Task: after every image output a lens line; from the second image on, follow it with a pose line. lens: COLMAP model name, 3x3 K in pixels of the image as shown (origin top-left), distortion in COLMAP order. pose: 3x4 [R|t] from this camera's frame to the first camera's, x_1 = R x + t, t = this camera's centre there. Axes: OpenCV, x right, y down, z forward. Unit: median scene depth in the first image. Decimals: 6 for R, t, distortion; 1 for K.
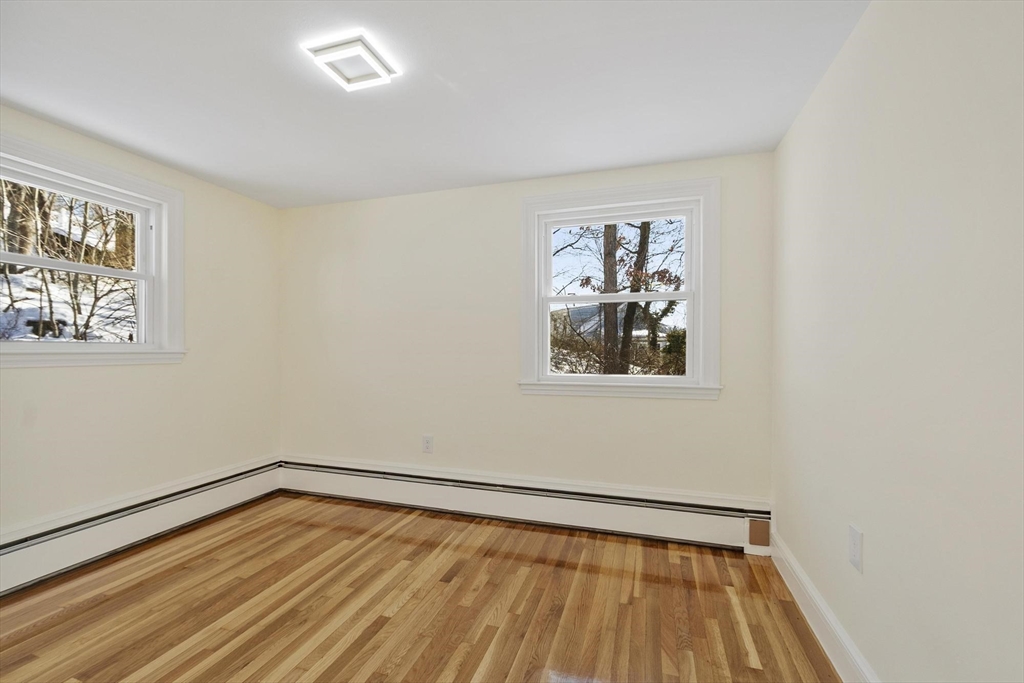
lens RADIAL K [[450.9, 0, 508.8], [0, 450.9, 348.7], [0, 0, 1]] dist [0.004910, -0.000978]
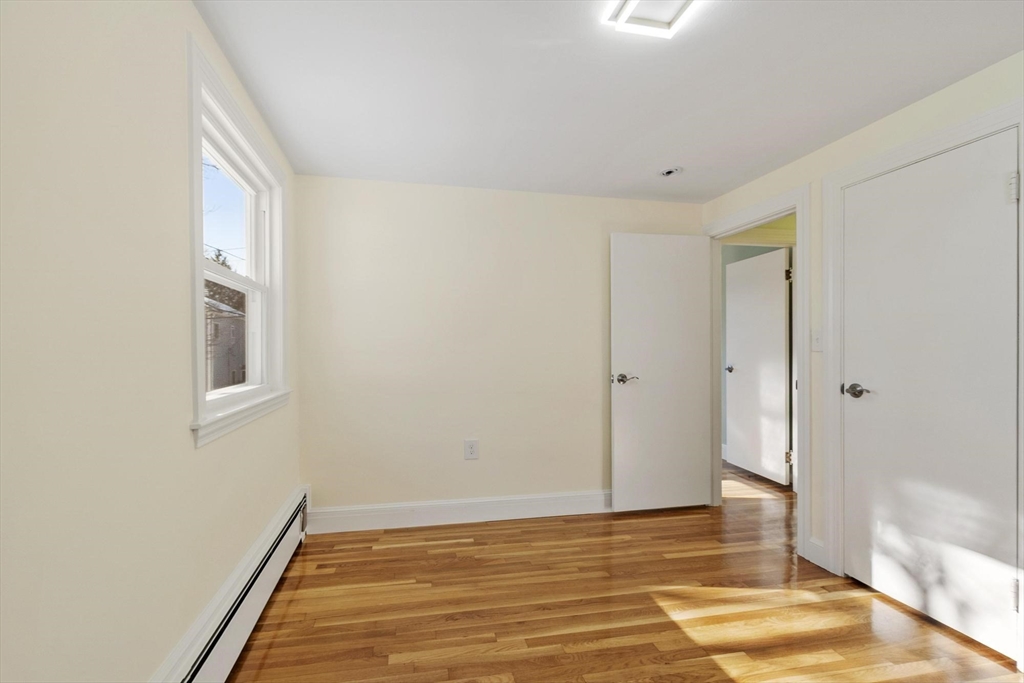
lens RADIAL K [[450.9, 0, 505.3], [0, 450.9, 339.1], [0, 0, 1]] dist [0.004910, -0.000978]
pose [[-0.481508, 0.016006, 0.876296, -0.814204], [0.006533, 0.999871, -0.014673, 0.006785], [-0.876417, -0.001341, -0.481550, 1.451399]]
